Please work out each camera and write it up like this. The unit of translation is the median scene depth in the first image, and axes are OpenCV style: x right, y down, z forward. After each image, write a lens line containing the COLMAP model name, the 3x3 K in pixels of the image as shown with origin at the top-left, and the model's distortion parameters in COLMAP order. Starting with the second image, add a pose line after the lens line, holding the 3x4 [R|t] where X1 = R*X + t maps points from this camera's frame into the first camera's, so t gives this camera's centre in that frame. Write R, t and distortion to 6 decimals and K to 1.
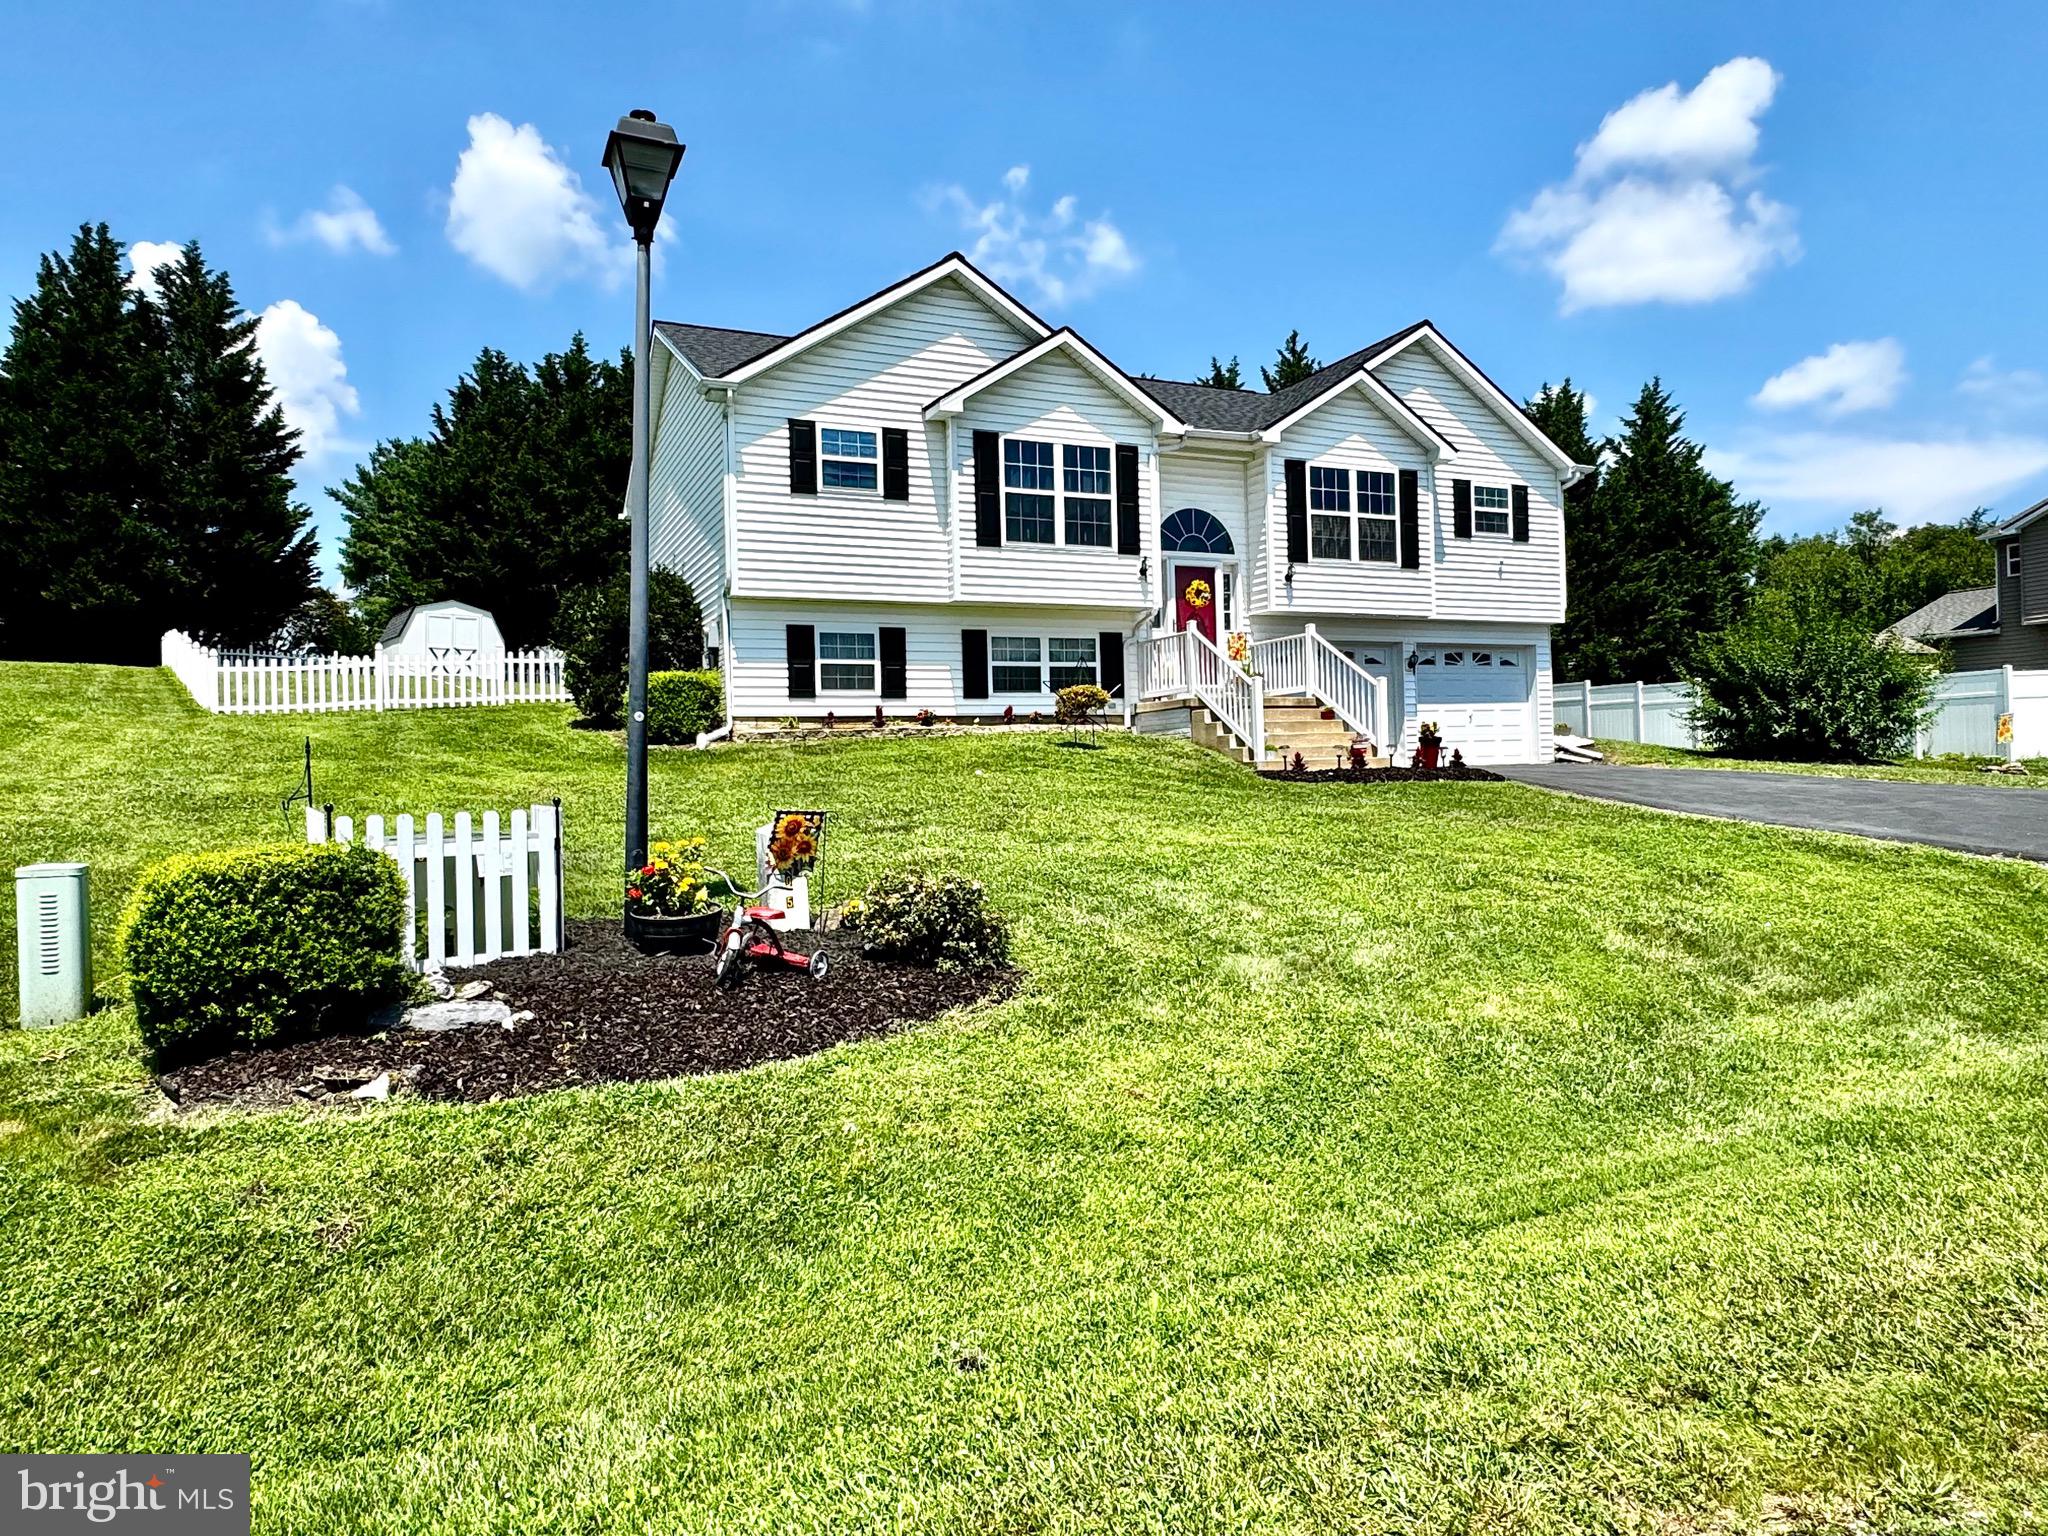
lens RADIAL K [[1266.1, 0, 1024.0], [0, 1266.1, 768.0], [0, 0, 1]] dist [-0.002861, -0.000048]
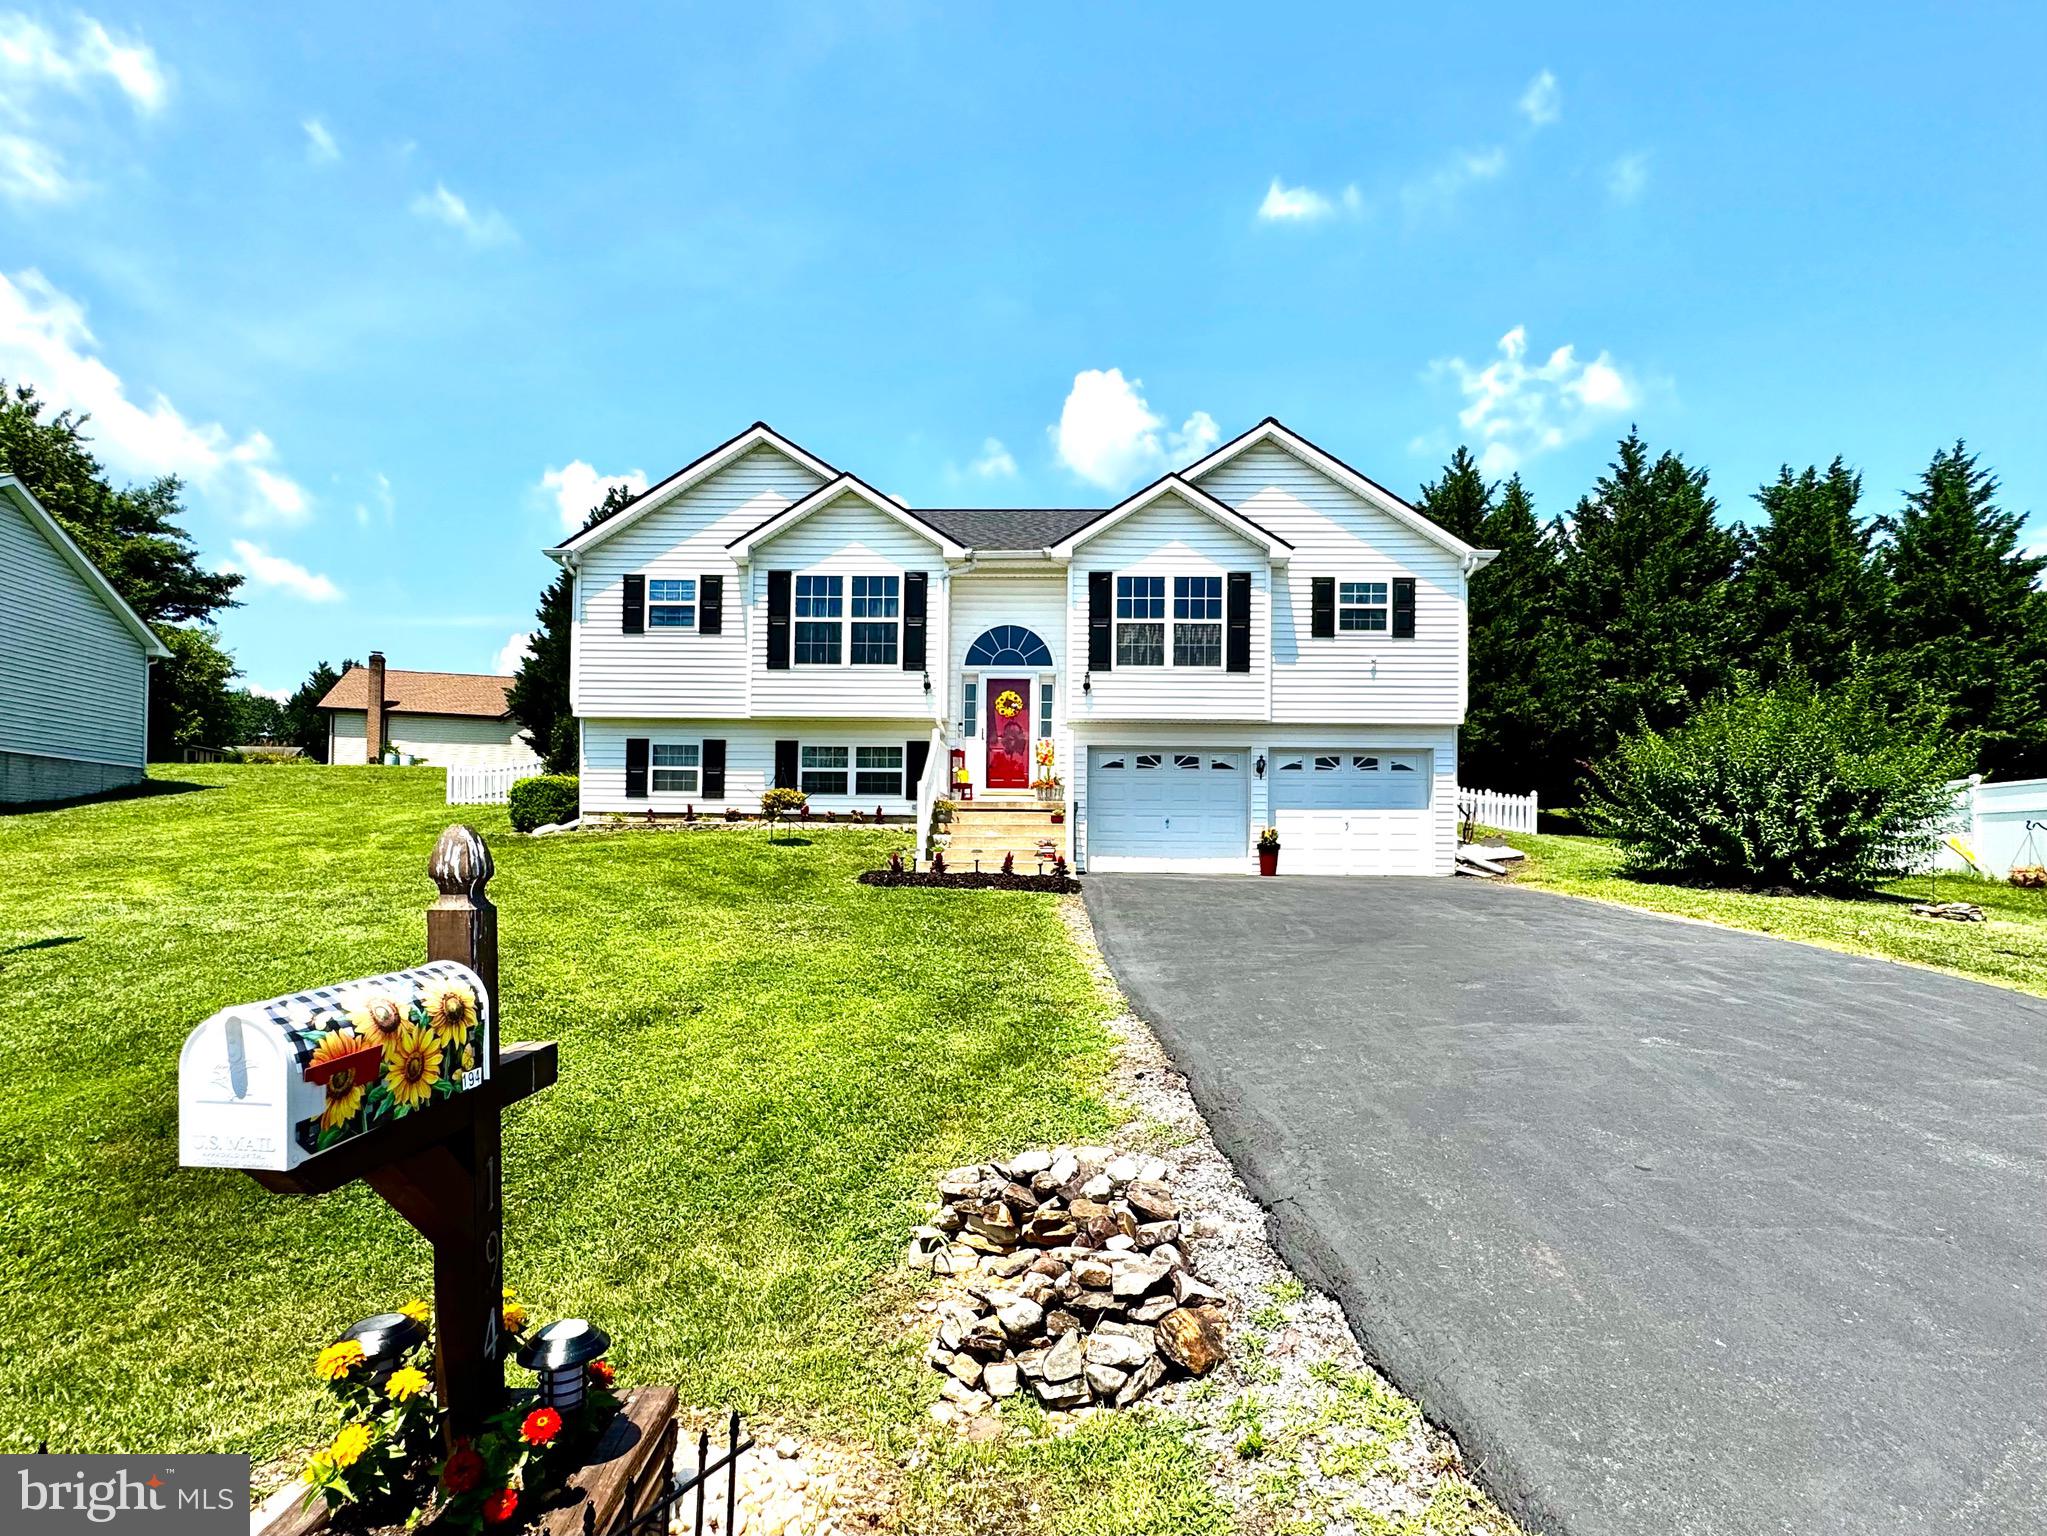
lens RADIAL K [[1034.1, 0, 1021.1], [0, 1034.1, 854.5], [0, 0, 1]] dist [-0.001260, -0.000452]
pose [[0.902209, 0.029894, -0.430262, 0.560730], [-0.033767, 0.999429, -0.001367, -0.009643], [0.429975, 0.015762, 0.902703, 0.226077]]
